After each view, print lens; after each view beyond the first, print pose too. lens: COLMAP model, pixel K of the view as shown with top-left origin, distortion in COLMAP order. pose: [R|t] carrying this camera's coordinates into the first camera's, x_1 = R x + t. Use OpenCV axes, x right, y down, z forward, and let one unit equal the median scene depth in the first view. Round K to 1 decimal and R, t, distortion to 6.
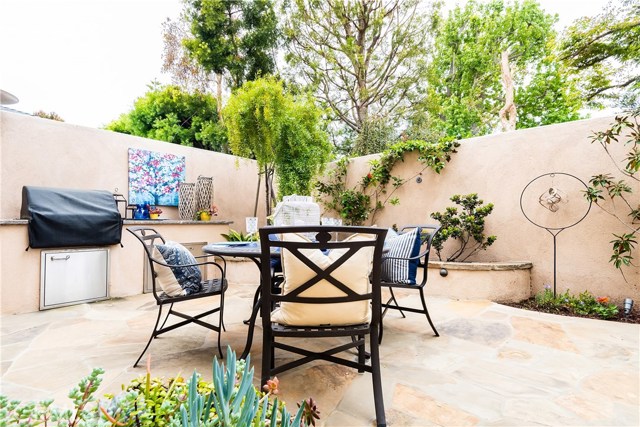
lens RADIAL K [[310.3, 0, 321.6], [0, 310.3, 212.4], [0, 0, 1]] dist [-0.006276, -0.002063]
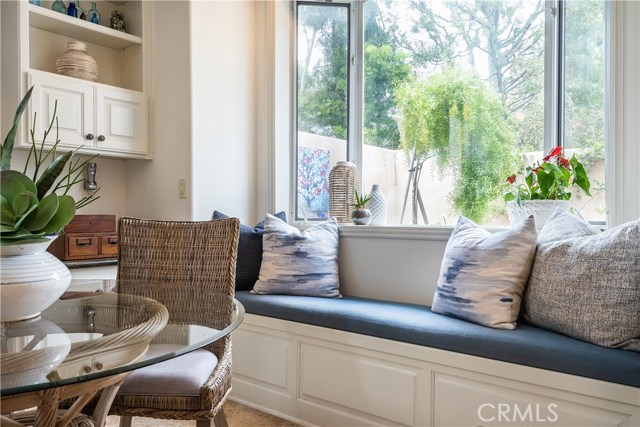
lens RADIAL K [[486.1, 0, 321.7], [0, 486.1, 216.1], [0, 0, 1]] dist [0.023068, -0.012916]
pose [[0.999915, 0.008242, 0.010080, -0.583649], [-0.008709, 0.998851, 0.047130, -0.082138], [-0.009680, -0.047214, 0.998838, -0.377192]]
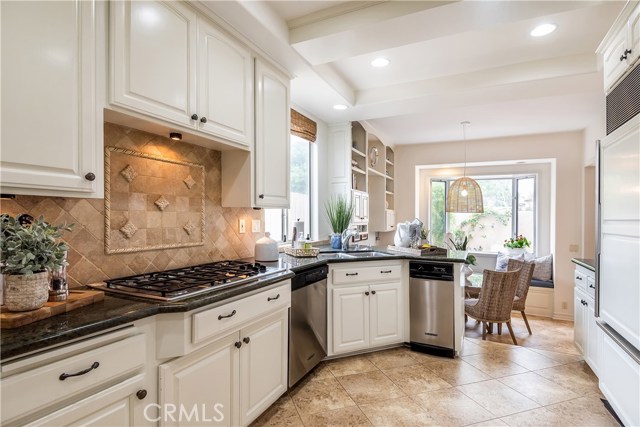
lens RADIAL K [[316.8, 0, 322.3], [0, 316.8, 214.3], [0, 0, 1]] dist [0.005941, 0.000326]
pose [[0.975100, 0.022262, 0.220643, -1.499953], [-0.028690, 0.999251, 0.025970, -0.232556], [-0.219900, -0.031654, 0.975009, -1.036005]]
